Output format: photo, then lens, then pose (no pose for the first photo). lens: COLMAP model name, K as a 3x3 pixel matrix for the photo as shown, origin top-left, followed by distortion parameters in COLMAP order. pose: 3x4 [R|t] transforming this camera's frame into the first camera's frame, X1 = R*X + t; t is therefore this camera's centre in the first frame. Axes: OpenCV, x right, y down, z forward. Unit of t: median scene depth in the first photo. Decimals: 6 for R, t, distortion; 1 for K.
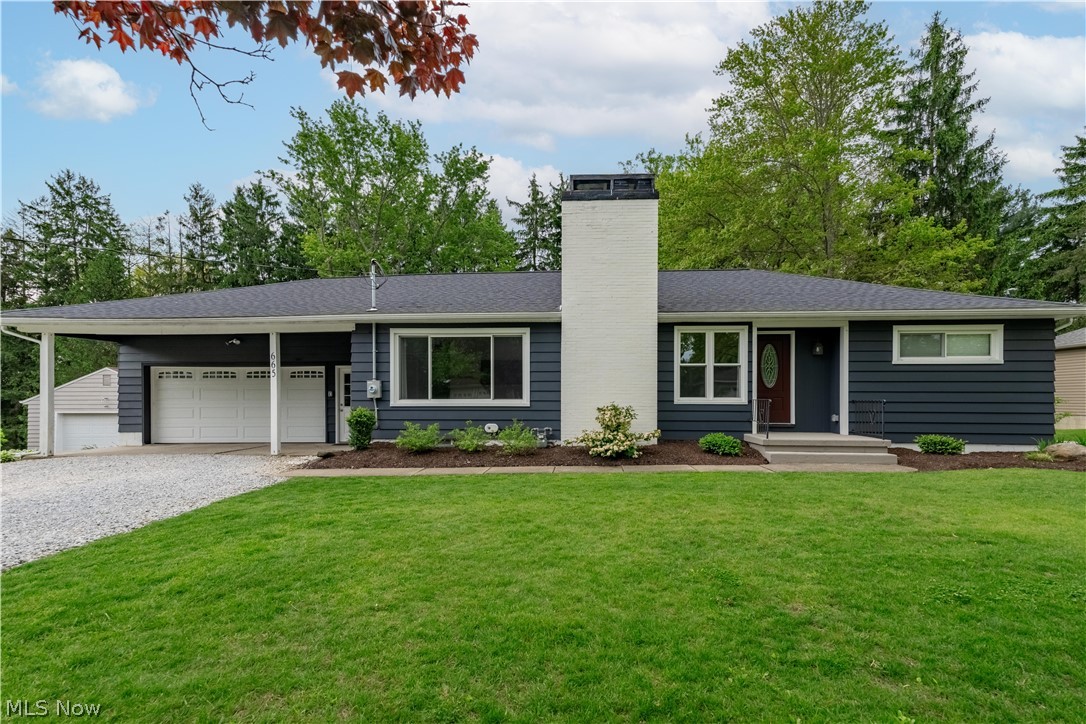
lens RADIAL K [[537.7, 0, 541.7], [0, 537.7, 400.1], [0, 0, 1]] dist [0.024977, 0.001267]
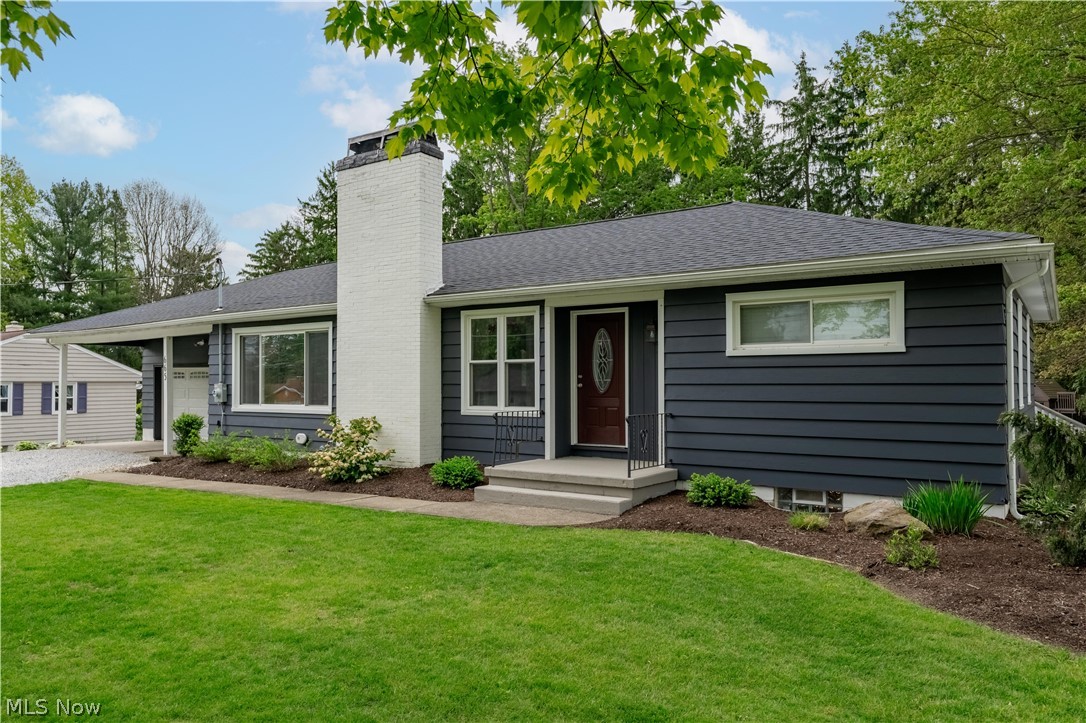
lens RADIAL K [[773.7, 0, 540.9], [0, 773.7, 357.6], [0, 0, 1]] dist [0.004559, 0.001779]
pose [[0.853906, -0.020839, -0.520010, 0.888633], [-0.003005, 0.998984, -0.044968, -0.023176], [0.520418, 0.039961, 0.852976, 0.132755]]
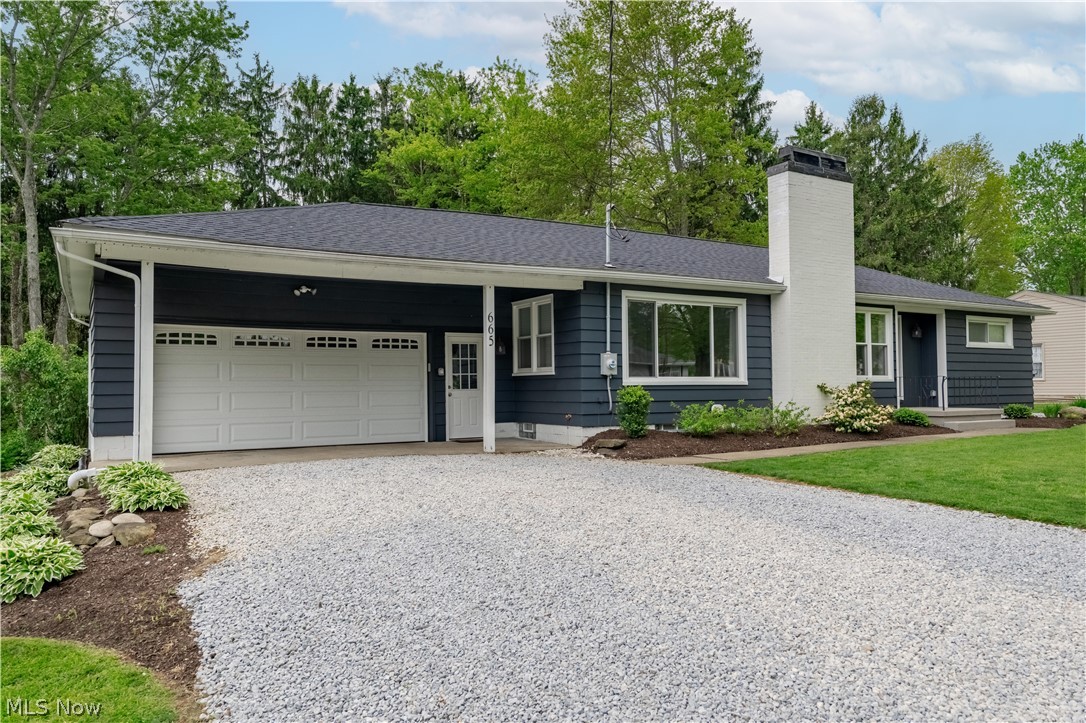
lens RADIAL K [[773.7, 0, 540.1], [0, 773.7, 365.5], [0, 0, 1]] dist [0.004559, 0.001779]
pose [[0.828933, 0.008540, 0.559283, -1.051163], [0.013268, 0.999302, -0.034924, 0.020469], [-0.559191, 0.036370, 0.828241, 0.106351]]
